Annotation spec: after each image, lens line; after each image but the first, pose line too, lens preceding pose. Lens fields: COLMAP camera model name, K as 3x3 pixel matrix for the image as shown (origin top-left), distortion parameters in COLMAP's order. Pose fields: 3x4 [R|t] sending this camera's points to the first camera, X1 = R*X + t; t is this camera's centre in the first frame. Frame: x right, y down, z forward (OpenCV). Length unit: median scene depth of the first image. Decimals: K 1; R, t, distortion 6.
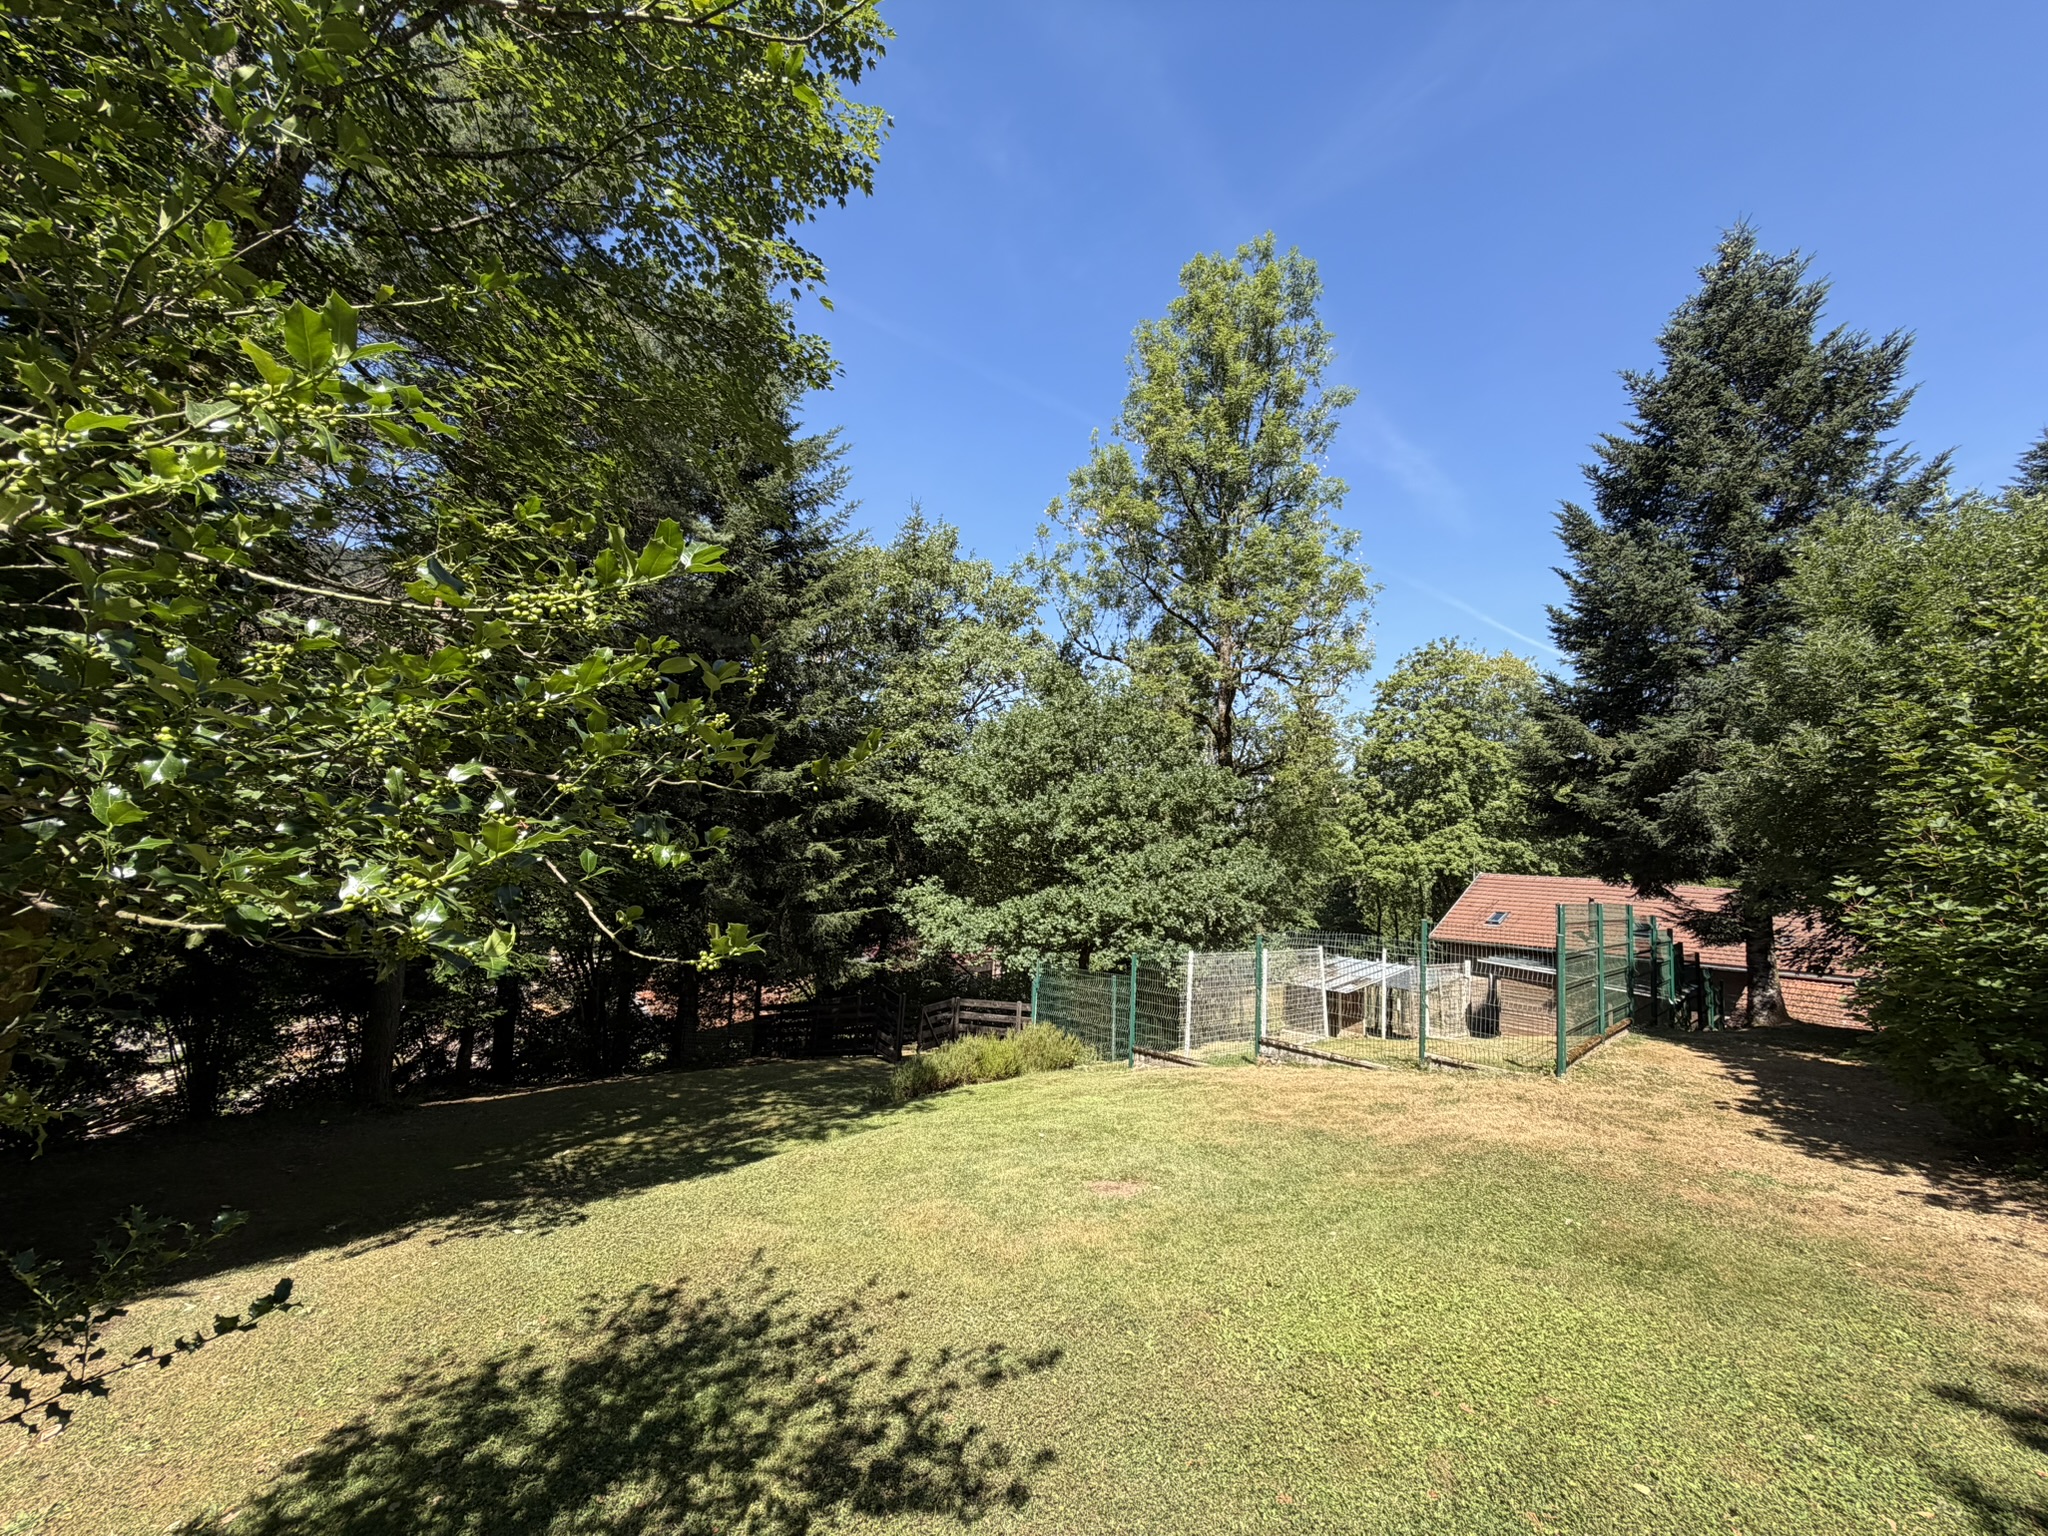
lens RADIAL K [[814.0, 0, 1025.8], [0, 814.0, 767.1], [0, 0, 1]] dist [0.001239, 0.000331]
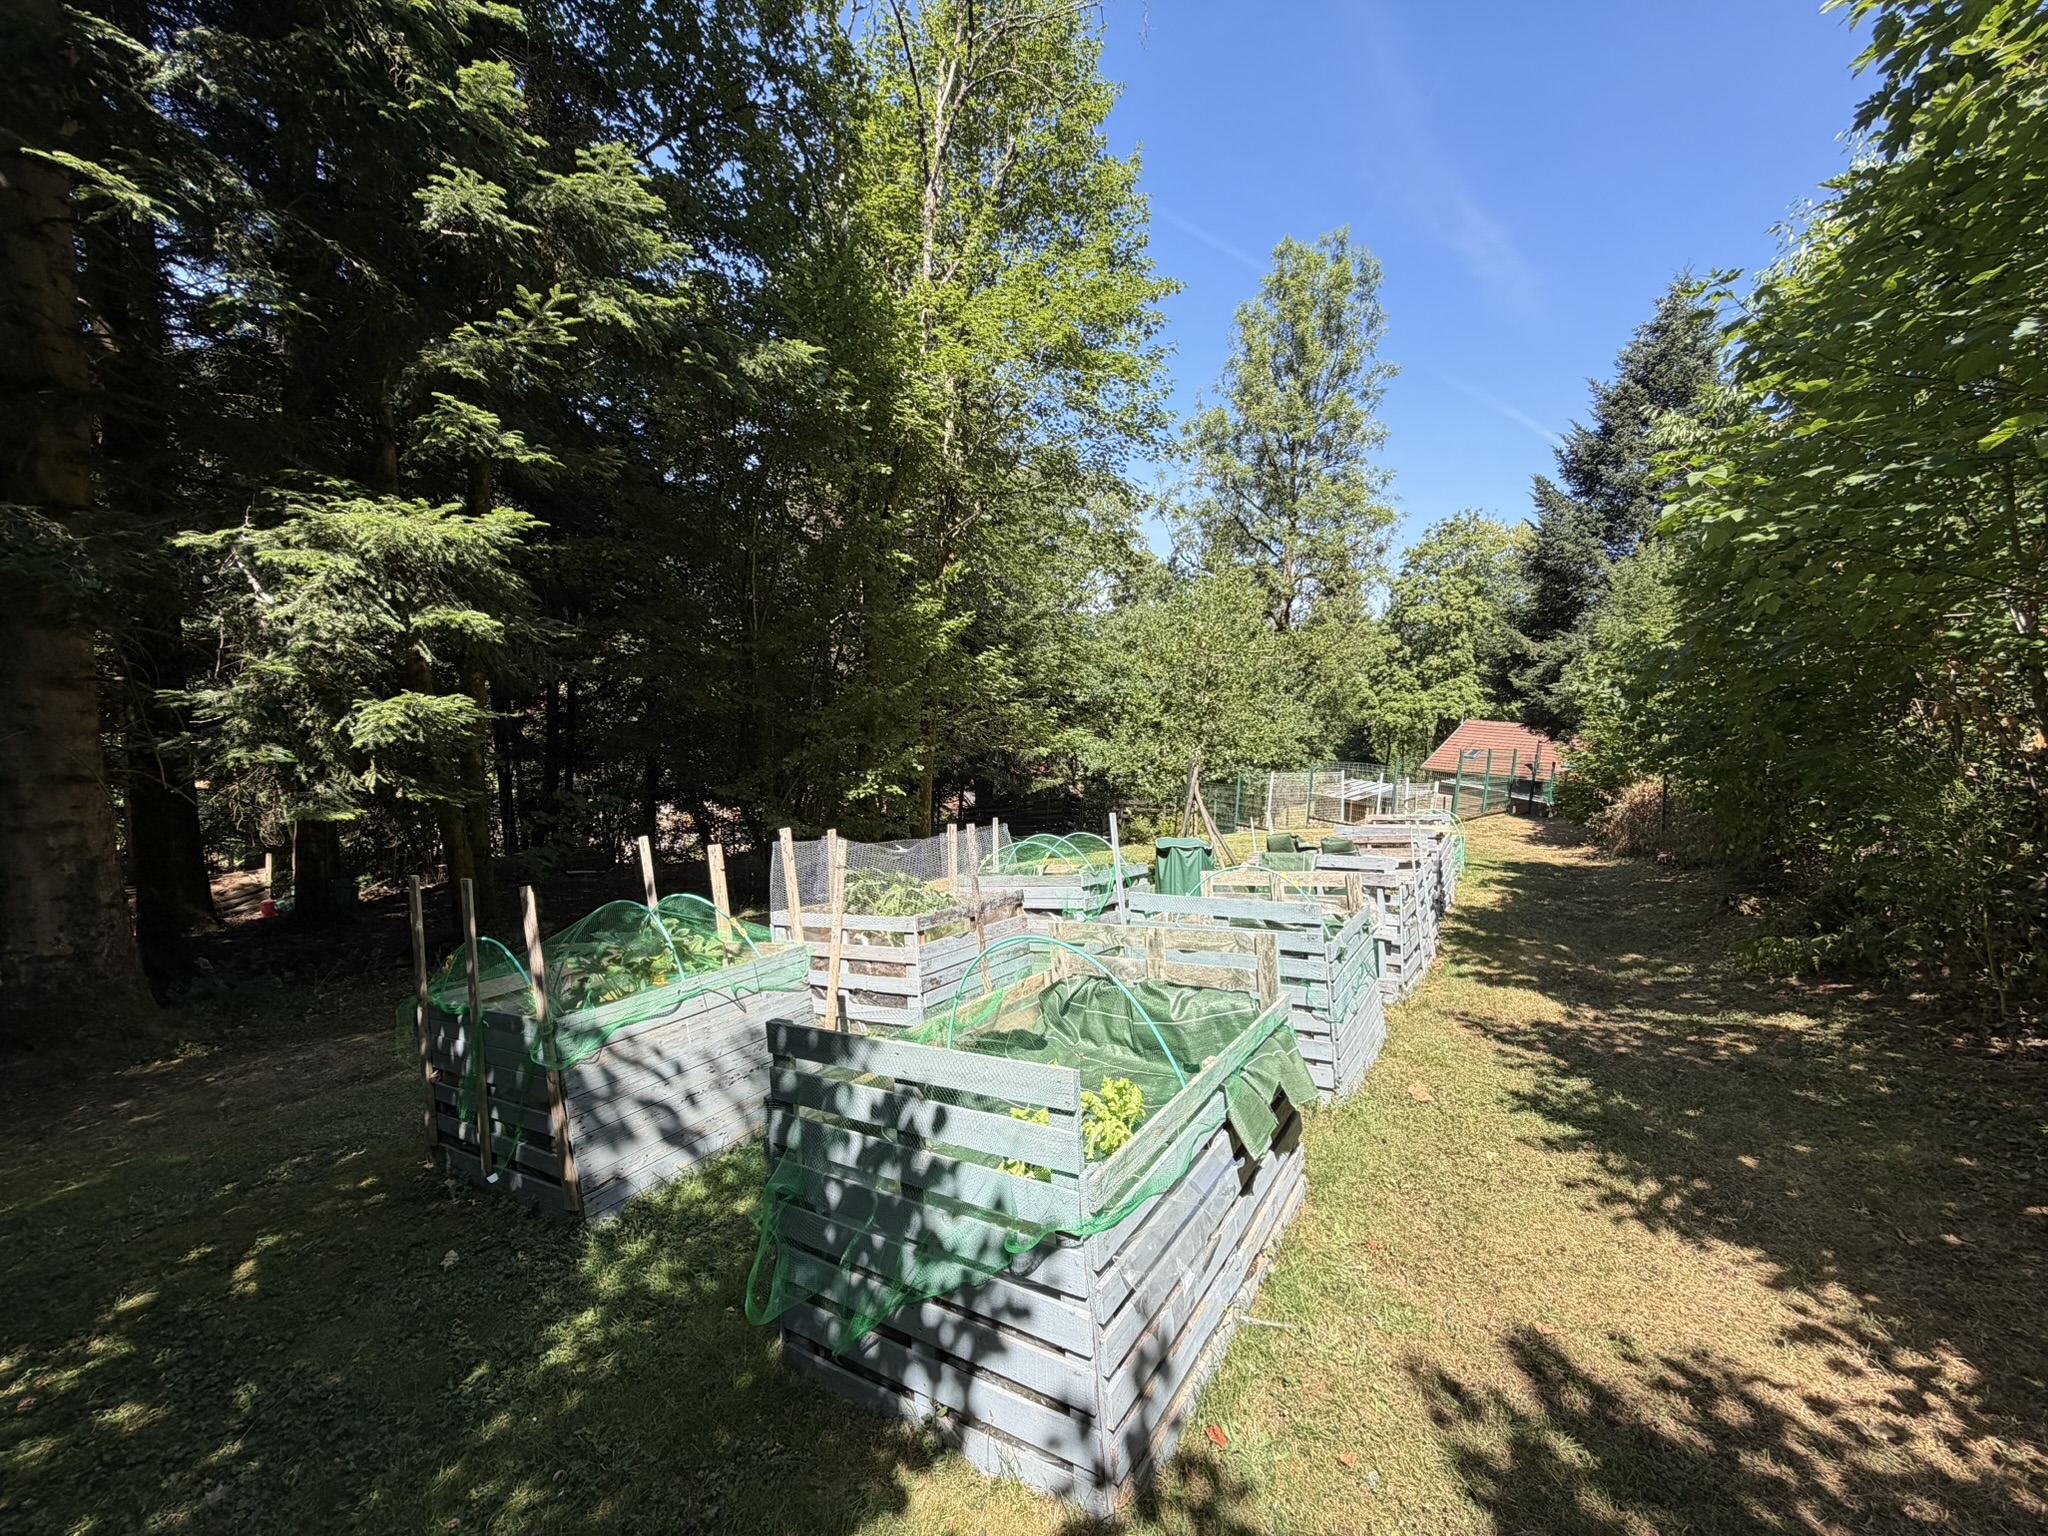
lens RADIAL K [[814.0, 0, 1024.6], [0, 814.0, 770.9], [0, 0, 1]] dist [0.001239, 0.000331]
pose [[0.999755, 0.005635, -0.021405, -0.088611], [-0.001056, 0.978095, 0.208155, -0.044073], [0.022109, -0.208082, 0.977862, -0.224596]]
